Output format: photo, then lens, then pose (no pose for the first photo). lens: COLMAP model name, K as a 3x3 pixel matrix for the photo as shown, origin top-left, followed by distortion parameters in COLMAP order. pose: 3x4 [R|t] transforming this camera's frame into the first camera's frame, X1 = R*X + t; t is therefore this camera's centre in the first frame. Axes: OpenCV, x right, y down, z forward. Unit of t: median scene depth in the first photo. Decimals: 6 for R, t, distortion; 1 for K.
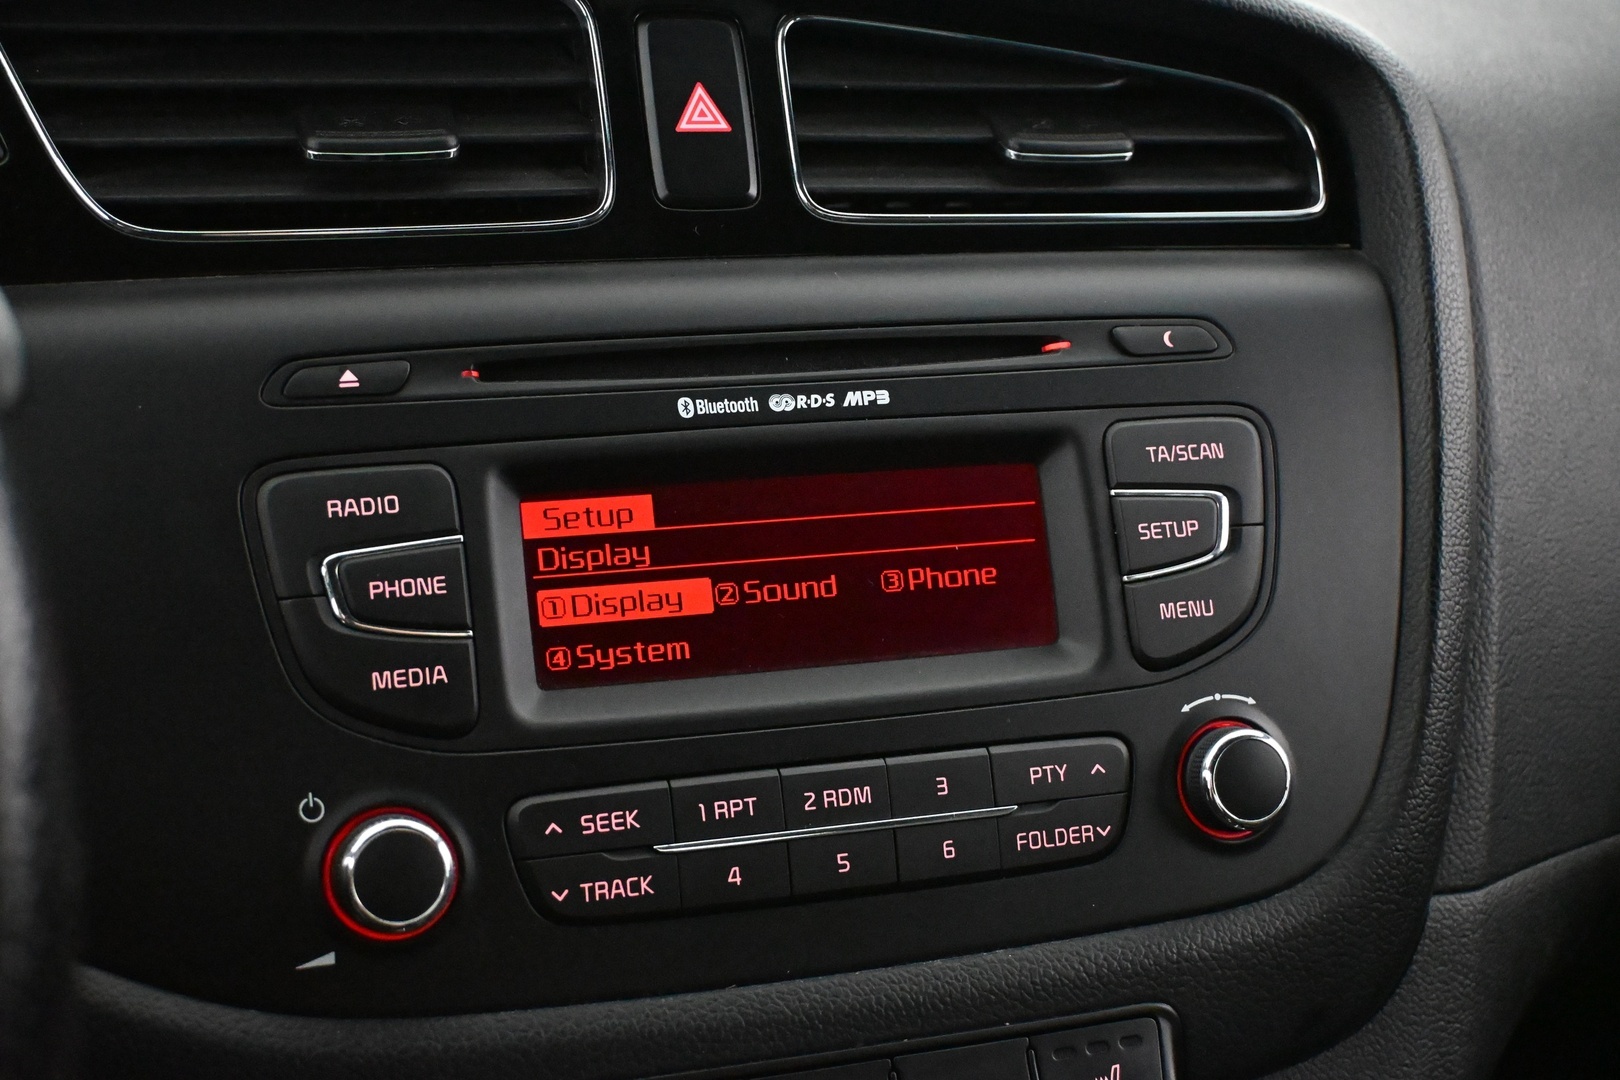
lens RADIAL K [[2372.8, 0, 810.0], [0, 2372.8, 540.0], [0, 0, 1]] dist [-0.001289, -0.012701]
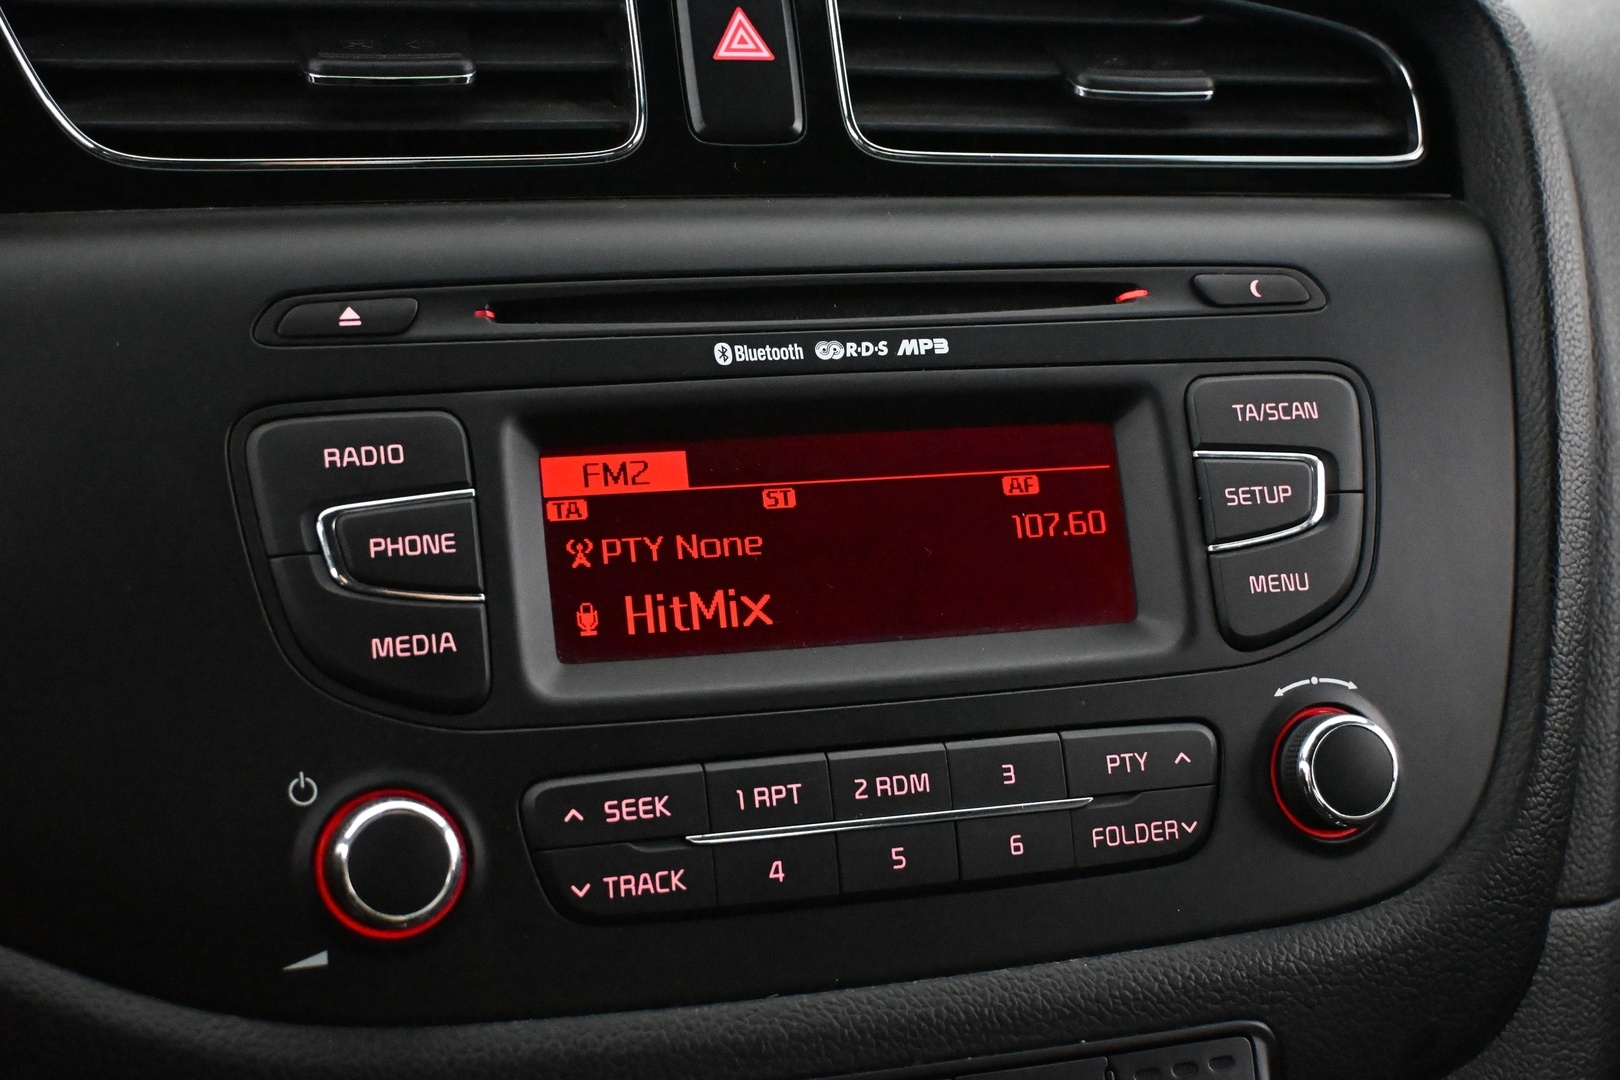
lens RADIAL K [[2372.8, 0, 810.0], [0, 2372.8, 540.0], [0, 0, 1]] dist [-0.001289, -0.012701]
pose [[0.999757, -0.001284, -0.021994, 0.000490], [0.000479, 0.999331, -0.036557, 0.047359], [0.022026, 0.036537, 0.999090, 0.099038]]
